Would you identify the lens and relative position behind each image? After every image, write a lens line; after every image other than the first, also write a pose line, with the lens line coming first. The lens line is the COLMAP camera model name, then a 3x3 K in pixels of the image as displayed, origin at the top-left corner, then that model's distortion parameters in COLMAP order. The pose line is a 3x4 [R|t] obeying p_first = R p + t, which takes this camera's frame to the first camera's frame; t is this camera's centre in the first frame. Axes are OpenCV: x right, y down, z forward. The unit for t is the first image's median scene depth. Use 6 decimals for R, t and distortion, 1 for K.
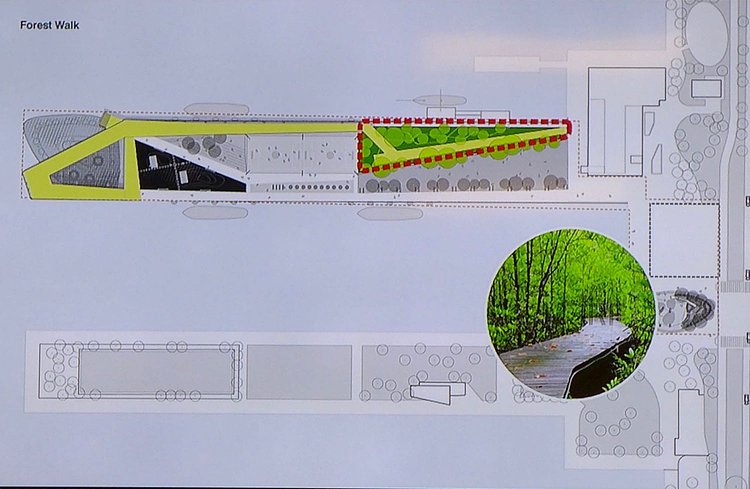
lens RADIAL K [[4092.9, 0, 389.8], [0, 4092.9, 243.7], [0, 0, 1]] dist [0.680336, 0.000000]
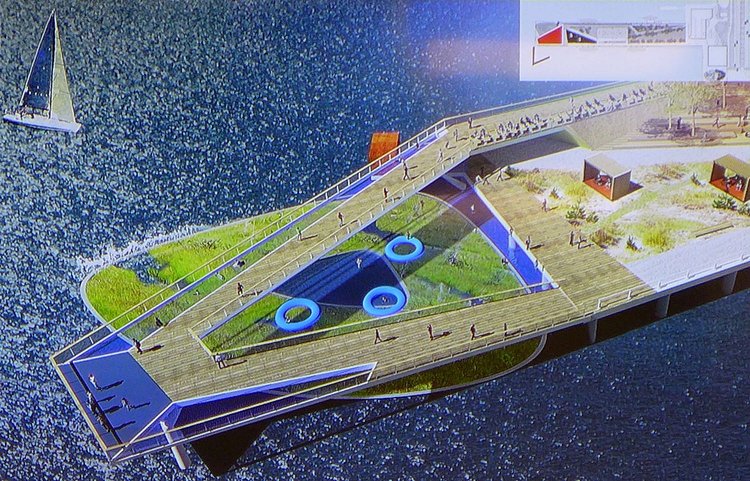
lens RADIAL K [[4092.9, 0, 375.0], [0, 4092.9, 238.8], [0, 0, 1]] dist [0.680336, 0.000000]
pose [[0.999925, -0.000454, -0.012227, -0.188290], [0.000909, 0.999306, 0.037237, 0.024897], [0.012201, -0.037245, 0.999232, -2.670821]]
